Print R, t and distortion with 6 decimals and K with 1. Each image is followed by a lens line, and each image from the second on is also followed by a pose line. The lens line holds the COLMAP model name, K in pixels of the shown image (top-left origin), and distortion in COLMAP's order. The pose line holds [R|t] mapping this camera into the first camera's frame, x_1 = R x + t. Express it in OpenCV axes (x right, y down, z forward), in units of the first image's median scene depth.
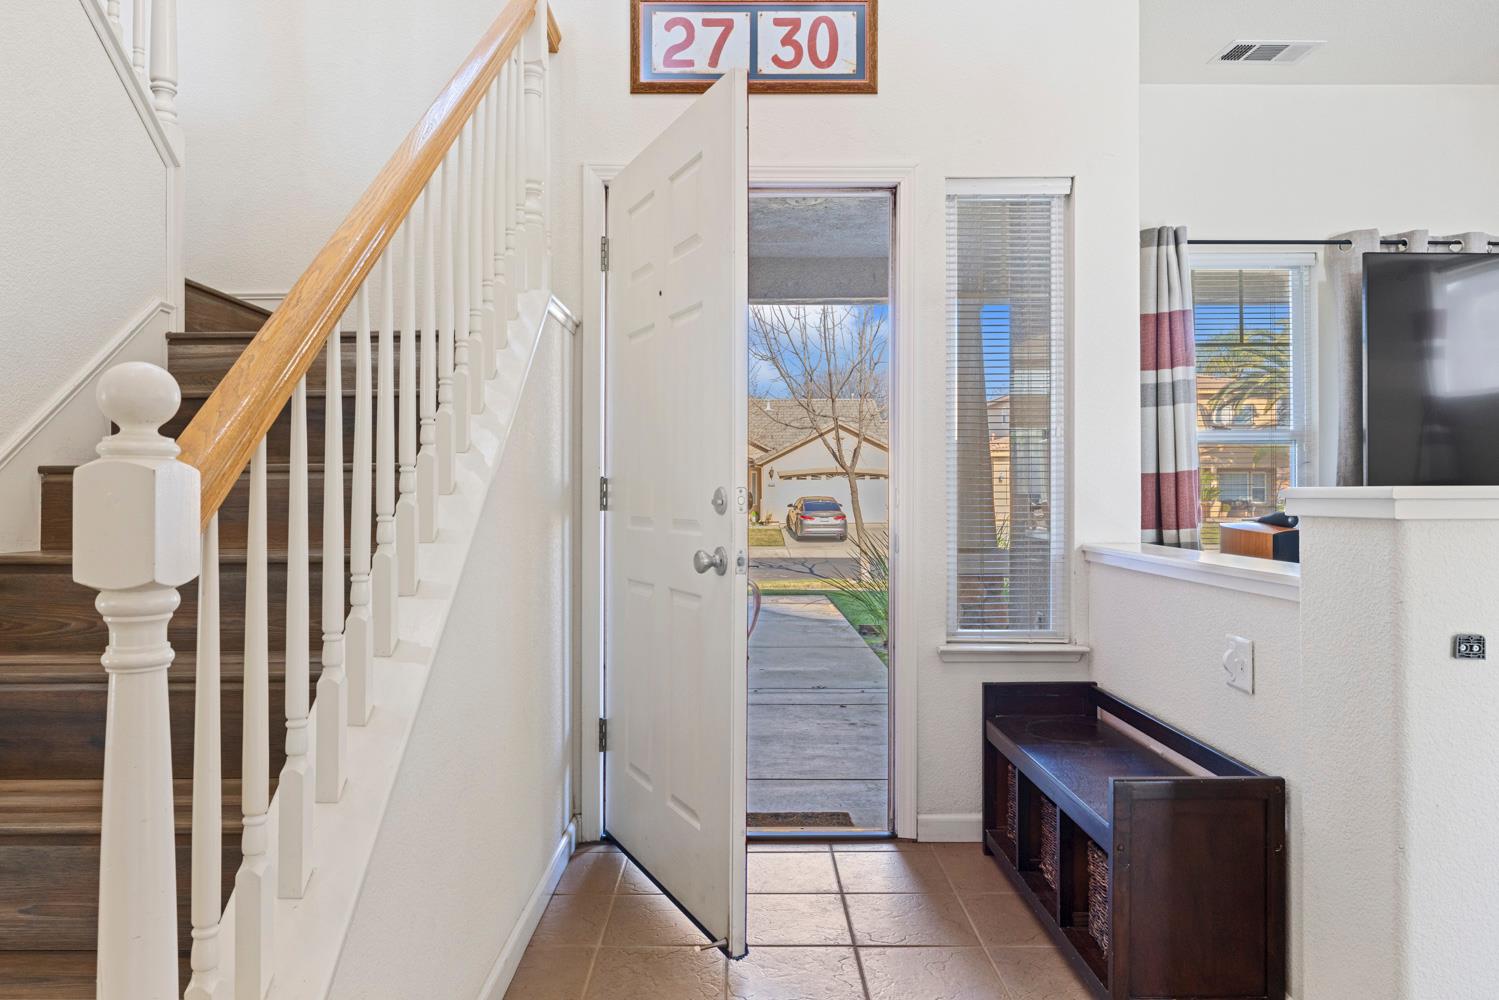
lens RADIAL K [[977.4, 0, 740.8], [0, 977.4, 496.1], [0, 0, 1]] dist [-0.000847, 0.001125]
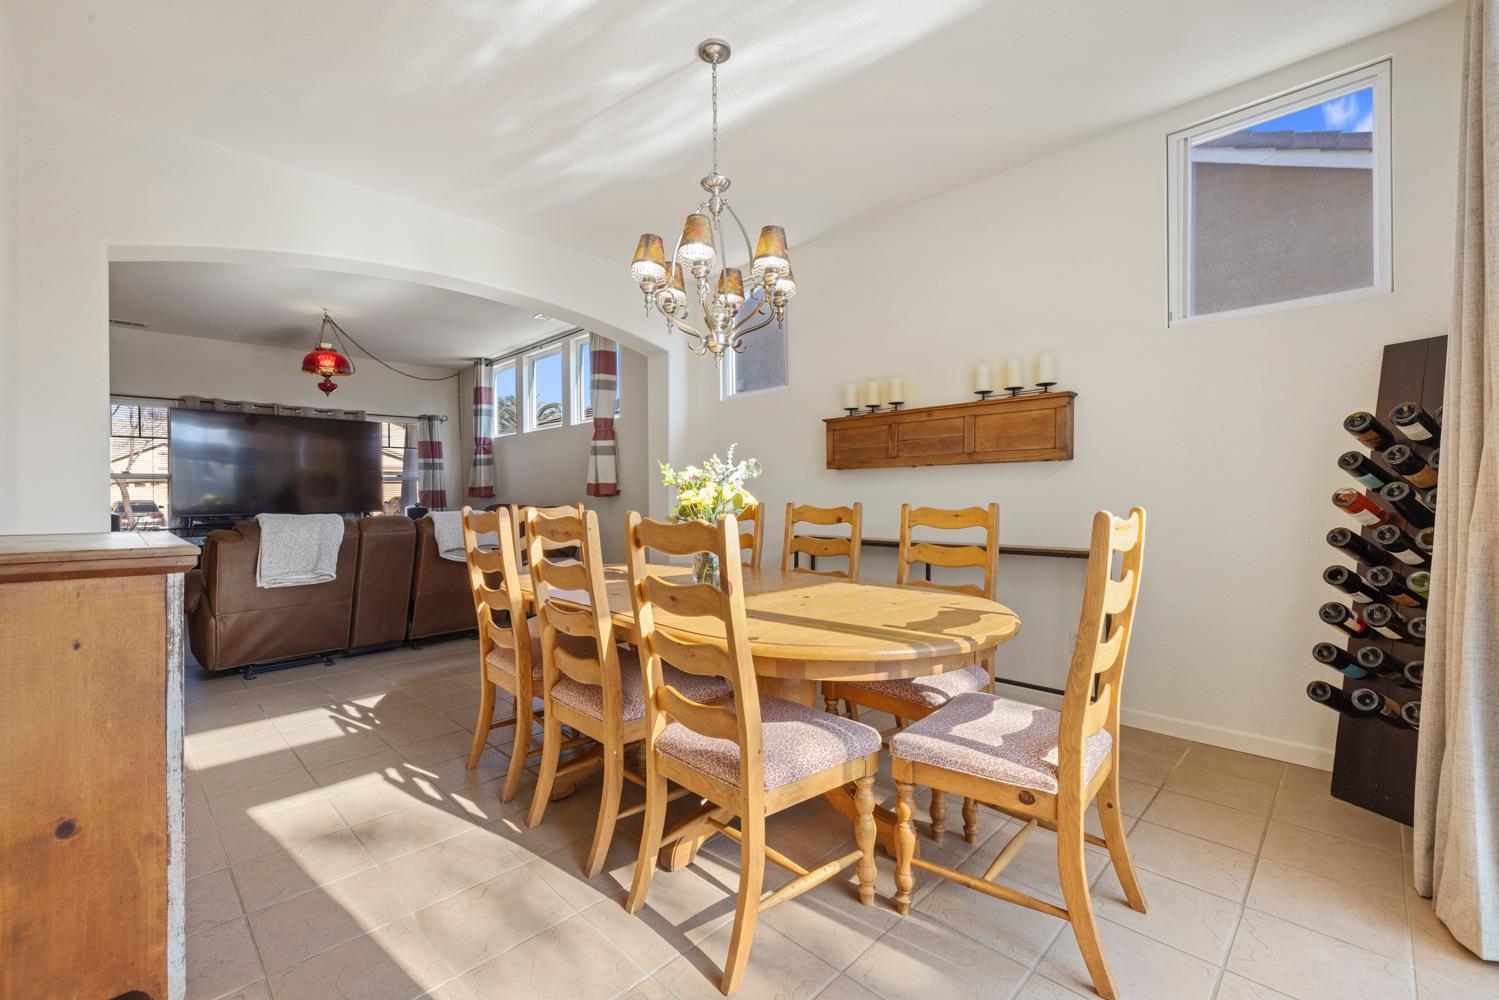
lens RADIAL K [[630.7, 0, 748.1], [0, 630.7, 504.8], [0, 0, 1]] dist [-0.002907, 0.000208]
pose [[0.707355, -0.013489, 0.706730, 0.631335], [0.003532, 0.999873, 0.015548, -0.008160], [-0.706850, -0.008502, 0.707312, -1.539930]]
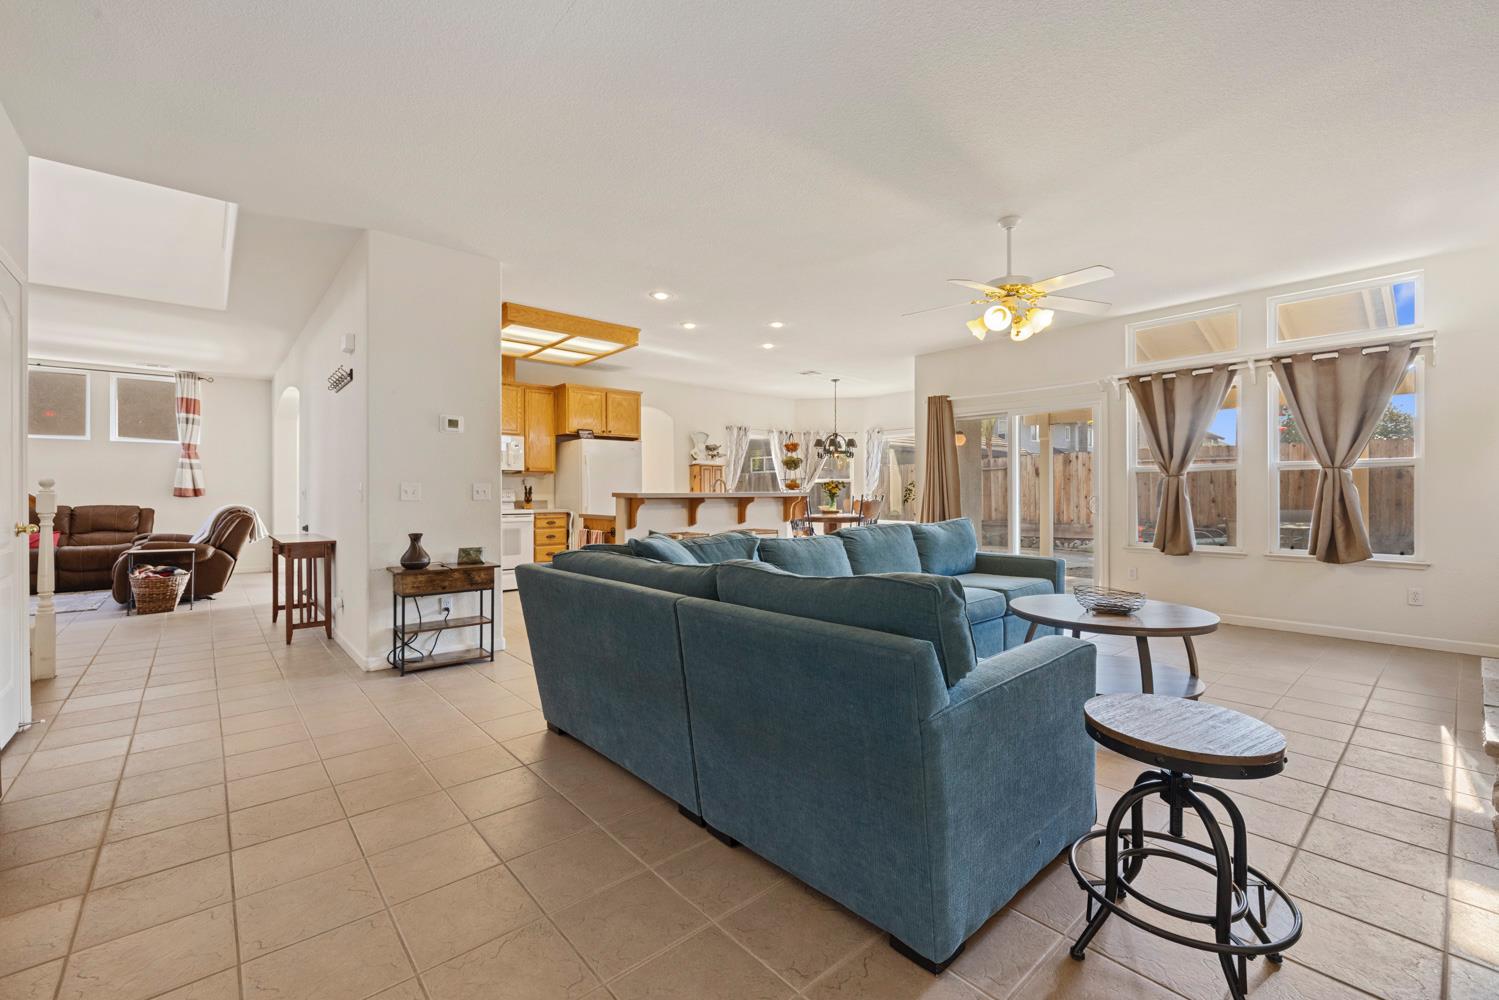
lens RADIAL K [[630.7, 0, 736.4], [0, 630.7, 490.4], [0, 0, 1]] dist [-0.002907, 0.000208]
pose [[-0.646073, 0.010035, 0.763210, -2.030967], [0.003653, 0.999943, -0.010054, 0.002813], [-0.763267, -0.003707, -0.646073, 0.078188]]
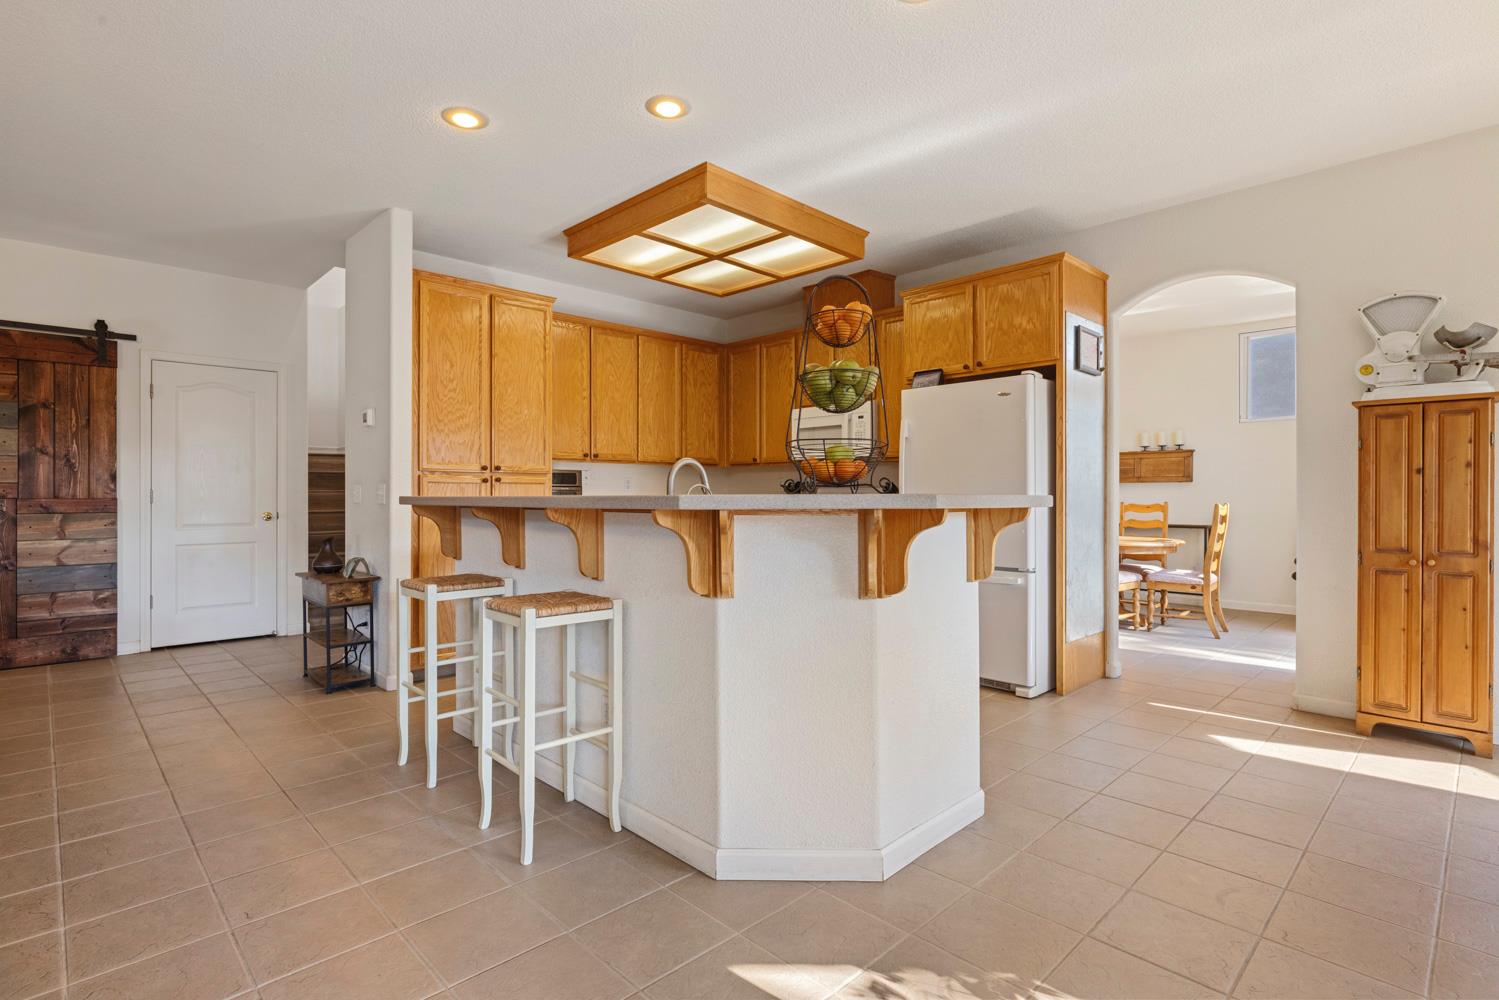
lens RADIAL K [[723.4, 0, 743.9], [0, 723.4, 494.5], [0, 0, 1]] dist [-0.008967, 0.001311]
pose [[0.726318, 0.007634, 0.687316, -1.020309], [-0.008789, 0.999960, -0.001819, -0.004916], [-0.687302, -0.004720, 0.726356, -1.908796]]
